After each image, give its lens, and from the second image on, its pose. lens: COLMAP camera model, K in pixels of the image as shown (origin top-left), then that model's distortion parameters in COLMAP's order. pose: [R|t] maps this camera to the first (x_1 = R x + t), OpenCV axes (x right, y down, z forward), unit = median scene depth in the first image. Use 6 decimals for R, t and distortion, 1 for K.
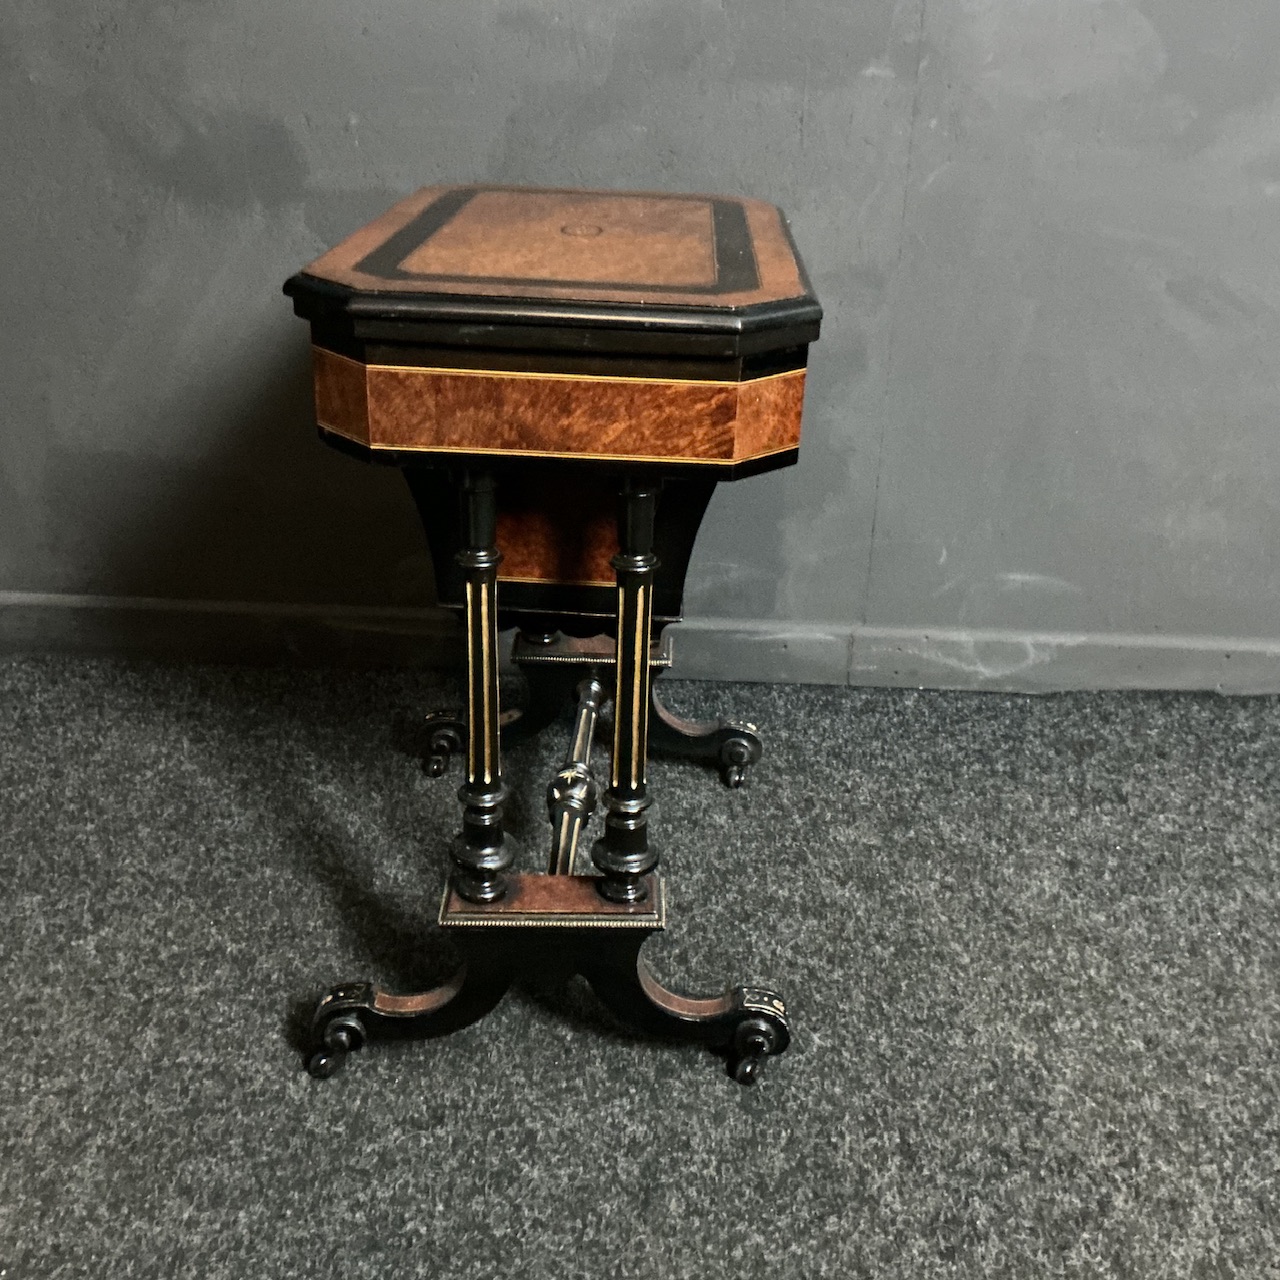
lens RADIAL K [[1389.4, 0, 635.8], [0, 1389.4, 634.9], [0, 0, 1]] dist [0.161826, -0.361830]
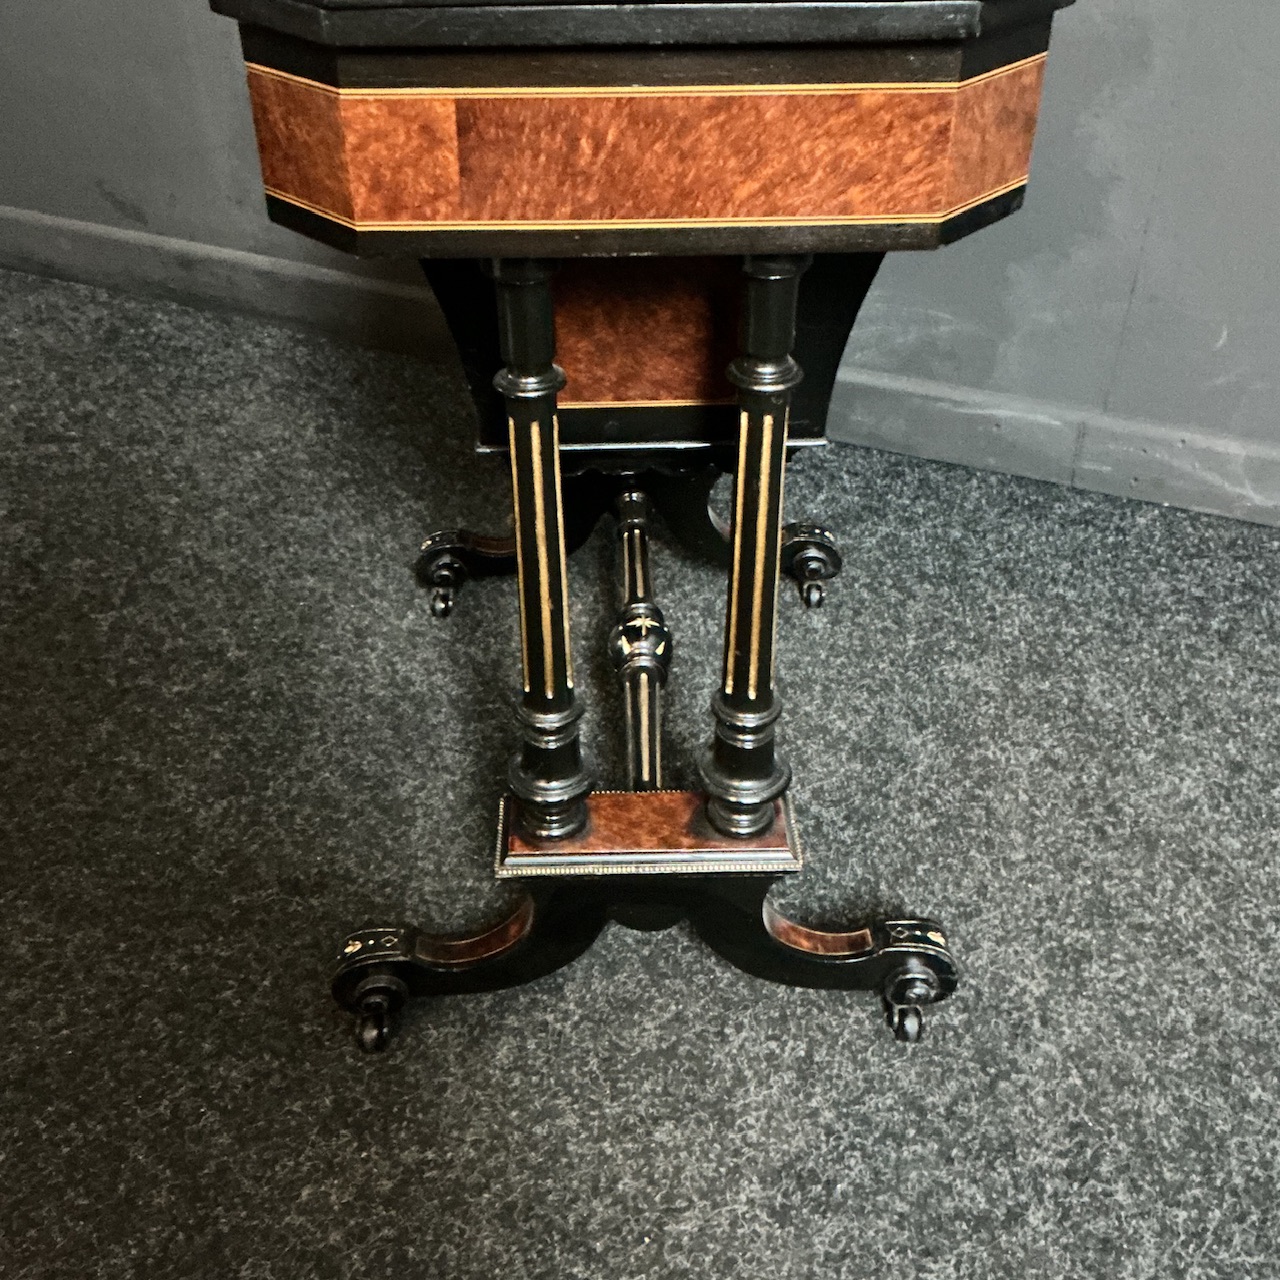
lens RADIAL K [[1389.4, 0, 635.8], [0, 1389.4, 634.9], [0, 0, 1]] dist [0.161826, -0.361830]
pose [[0.934852, 0.197912, -0.294757, 0.241786], [-0.136204, 0.966614, 0.217040, -0.031464], [0.327871, -0.162754, 0.930598, 0.215497]]
